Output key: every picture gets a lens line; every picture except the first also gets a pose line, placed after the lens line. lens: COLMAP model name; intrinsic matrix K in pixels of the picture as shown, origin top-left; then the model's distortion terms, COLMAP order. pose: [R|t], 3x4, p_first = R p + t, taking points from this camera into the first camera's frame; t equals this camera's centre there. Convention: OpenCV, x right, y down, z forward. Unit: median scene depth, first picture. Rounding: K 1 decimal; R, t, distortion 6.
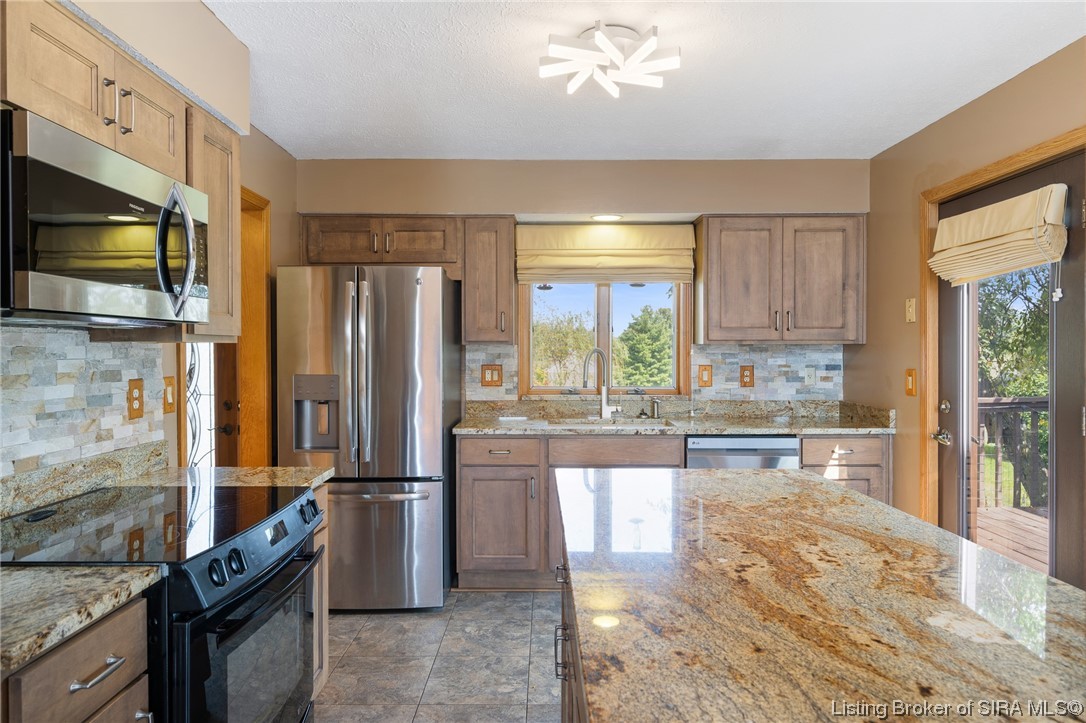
lens RADIAL K [[674.8, 0, 546.6], [0, 674.8, 355.8], [0, 0, 1]] dist [-0.004142, -0.001928]
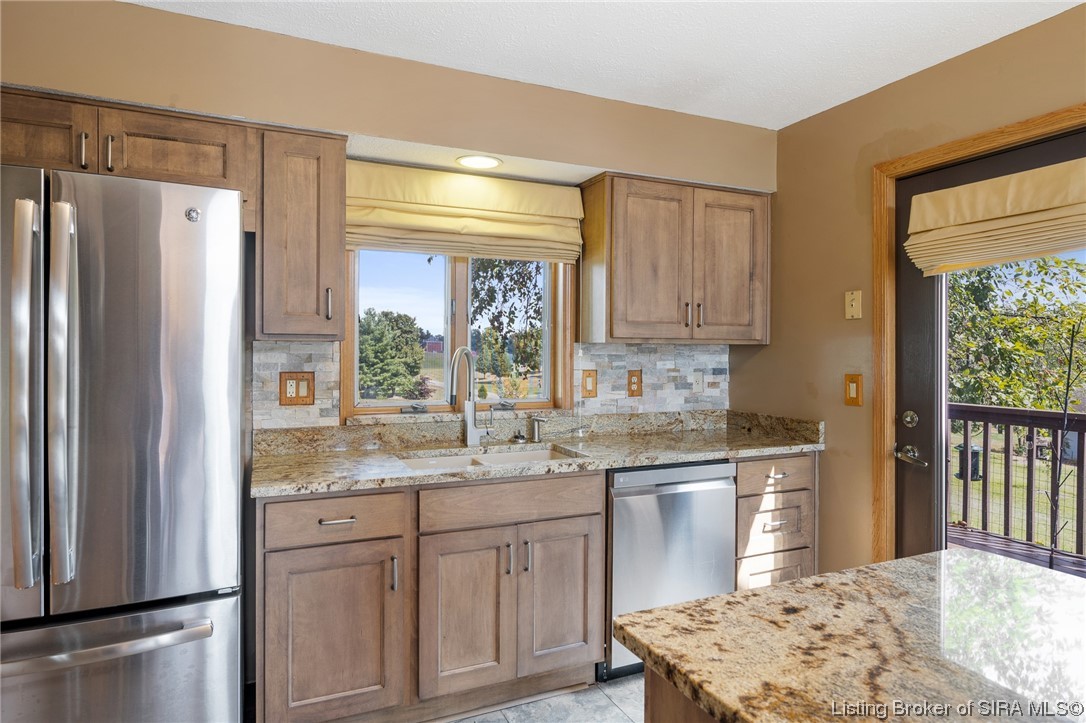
lens RADIAL K [[622.3, 0, 542.6], [0, 622.3, 352.7], [0, 0, 1]] dist [-0.009634, 0.002641]
pose [[0.913000, 0.003524, 0.407945, -0.118616], [-0.001182, 0.999981, -0.005992, -0.002022], [-0.407958, 0.004988, 0.912987, 0.394535]]
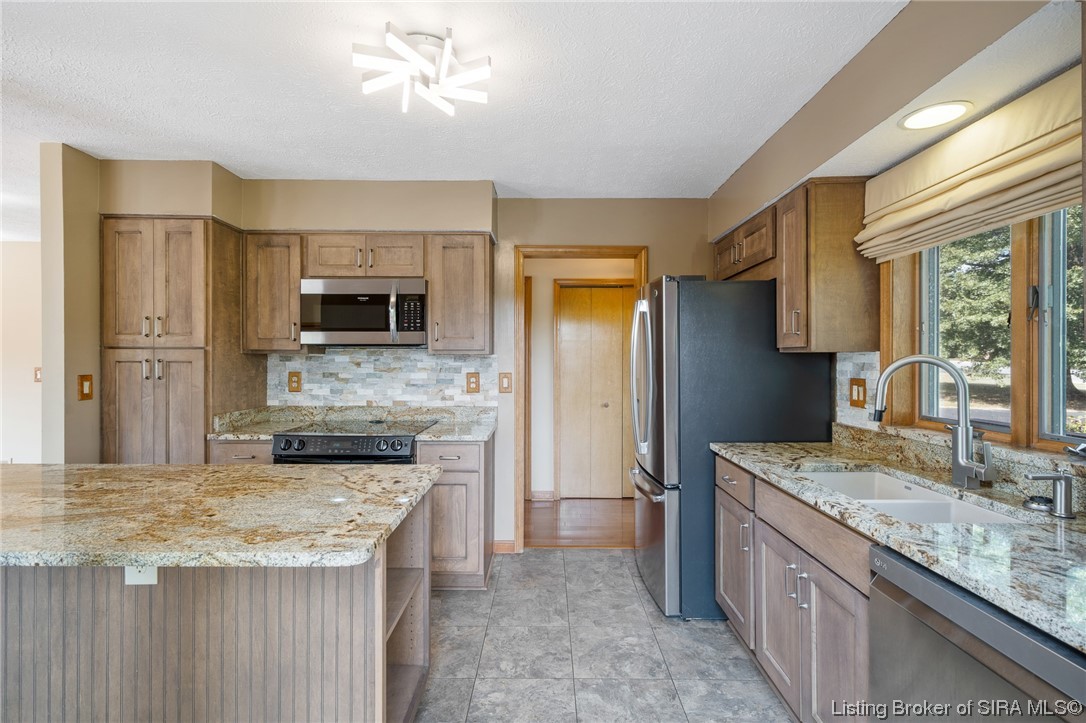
lens RADIAL K [[502.3, 0, 546.0], [0, 502.3, 360.9], [0, 0, 1]] dist [-0.008578, -0.000128]
pose [[0.002420, 0.003429, -0.999991, 0.508225], [-0.011764, 0.999925, 0.003400, -0.004374], [0.999928, 0.011756, 0.002460, 0.710880]]
